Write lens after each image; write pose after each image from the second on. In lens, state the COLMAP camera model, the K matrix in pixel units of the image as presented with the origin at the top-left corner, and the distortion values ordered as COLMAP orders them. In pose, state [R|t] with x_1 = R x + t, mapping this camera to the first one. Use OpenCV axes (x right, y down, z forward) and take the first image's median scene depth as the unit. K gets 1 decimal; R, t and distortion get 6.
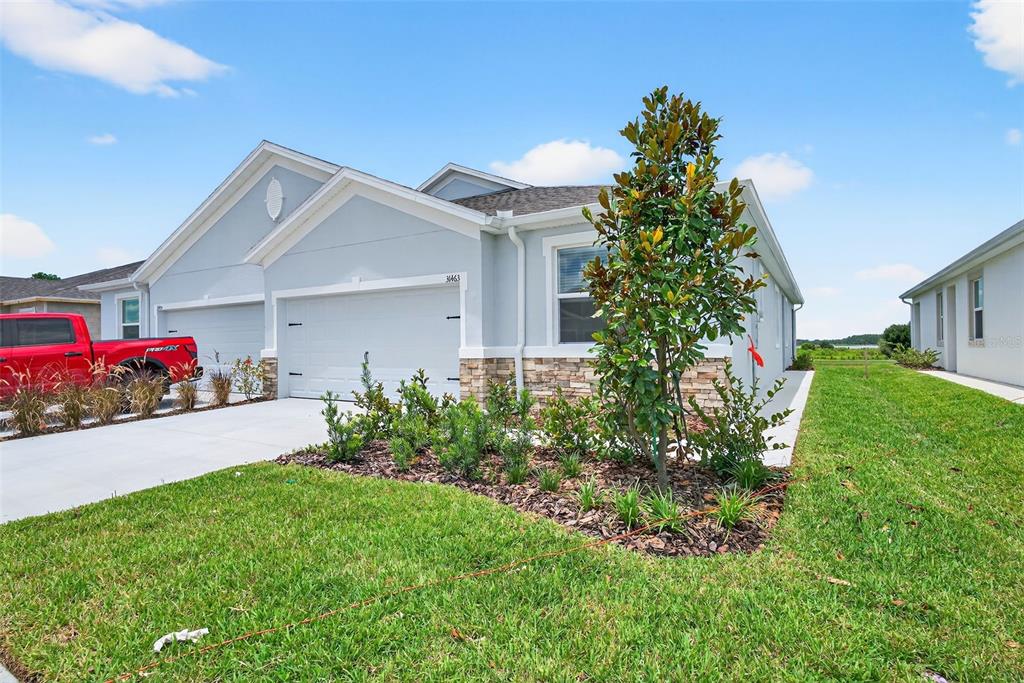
lens RADIAL K [[513.4, 0, 512.4], [0, 513.4, 342.9], [0, 0, 1]] dist [-0.001046, -0.001094]
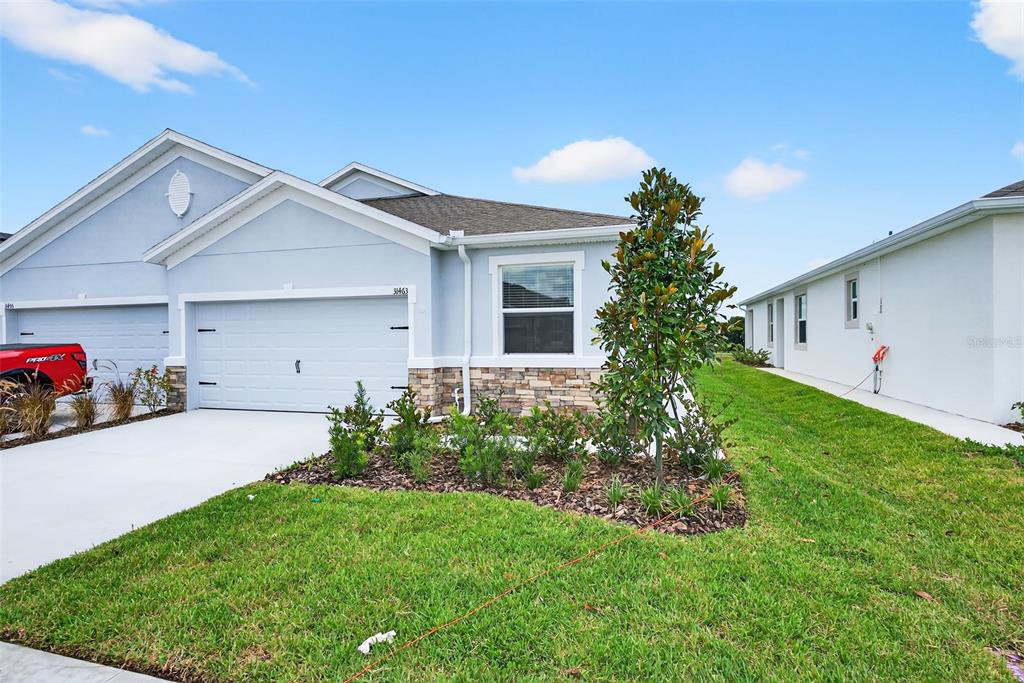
lens RADIAL K [[513.4, 0, 511.6], [0, 513.4, 340.0], [0, 0, 1]] dist [-0.001046, -0.001094]
pose [[0.966389, 0.002053, 0.257078, -0.167944], [-0.003928, 0.999969, 0.006781, -0.034442], [-0.257056, -0.007563, 0.966367, -0.058815]]
